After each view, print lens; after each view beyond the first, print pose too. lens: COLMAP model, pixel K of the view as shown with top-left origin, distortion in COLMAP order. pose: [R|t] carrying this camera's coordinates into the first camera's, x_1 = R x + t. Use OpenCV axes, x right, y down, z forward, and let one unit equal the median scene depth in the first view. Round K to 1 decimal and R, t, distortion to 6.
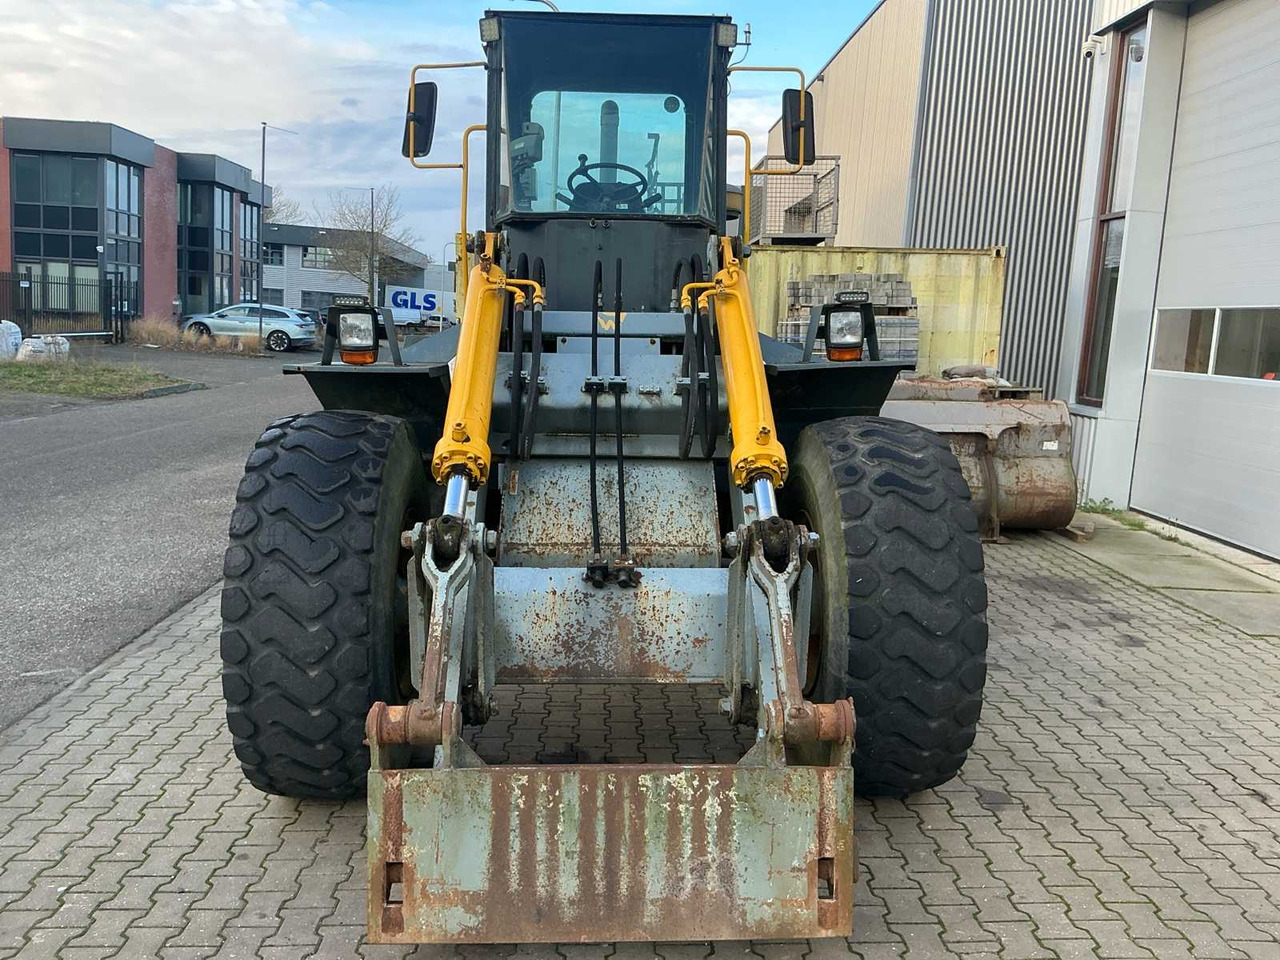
lens RADIAL K [[1064.1, 0, 640.0], [0, 1064.1, 480.0], [0, 0, 1]] dist [0.140249, -0.279483]
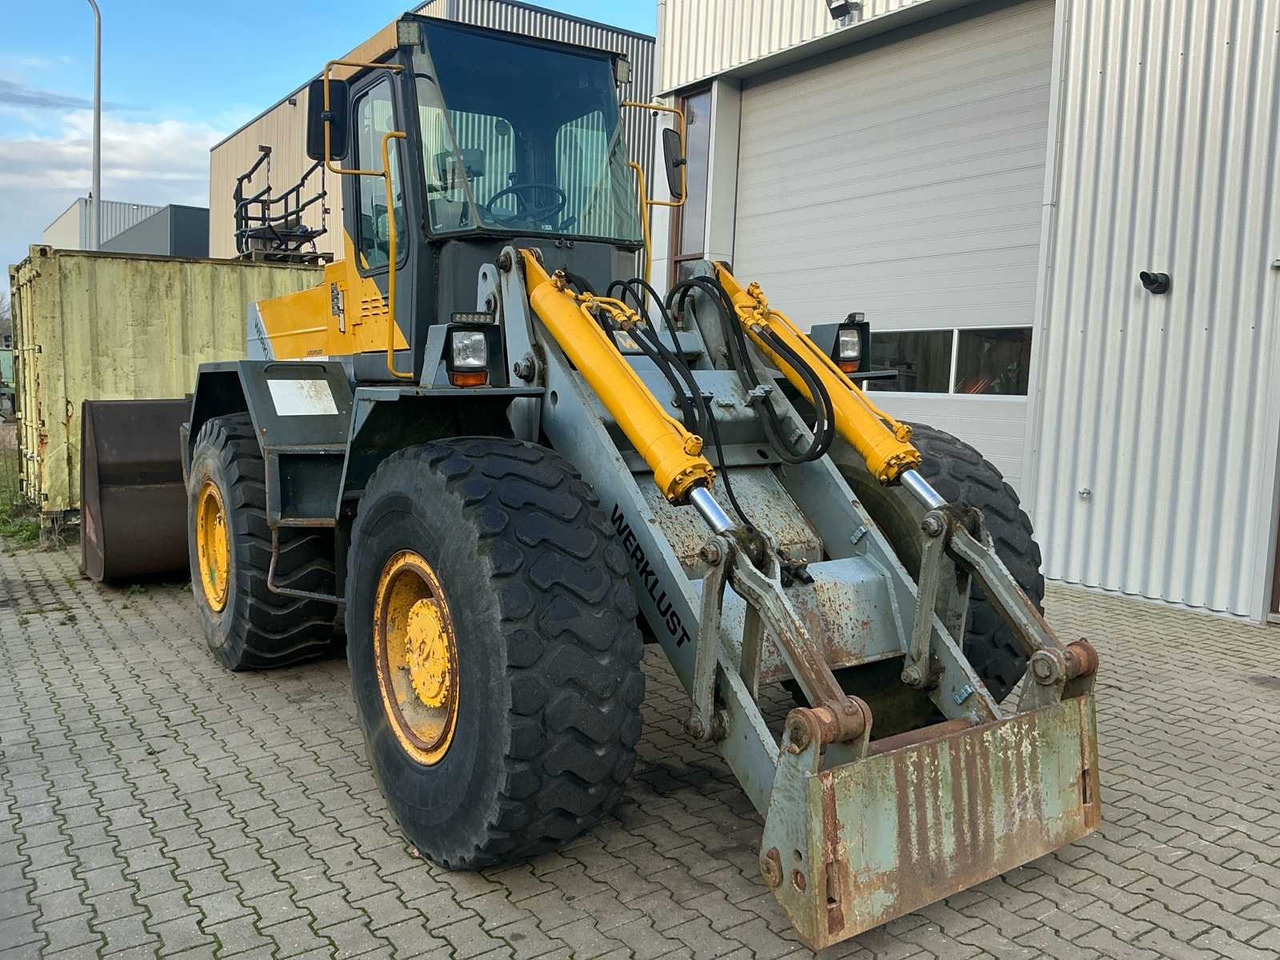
lens RADIAL K [[1064.1, 0, 640.0], [0, 1064.1, 480.0], [0, 0, 1]] dist [0.140249, -0.279483]
pose [[0.844896, -0.072229, 0.530031, -0.887429], [0.087092, 0.996196, -0.003075, -0.017865], [-0.527793, 0.048759, 0.847973, 0.212425]]
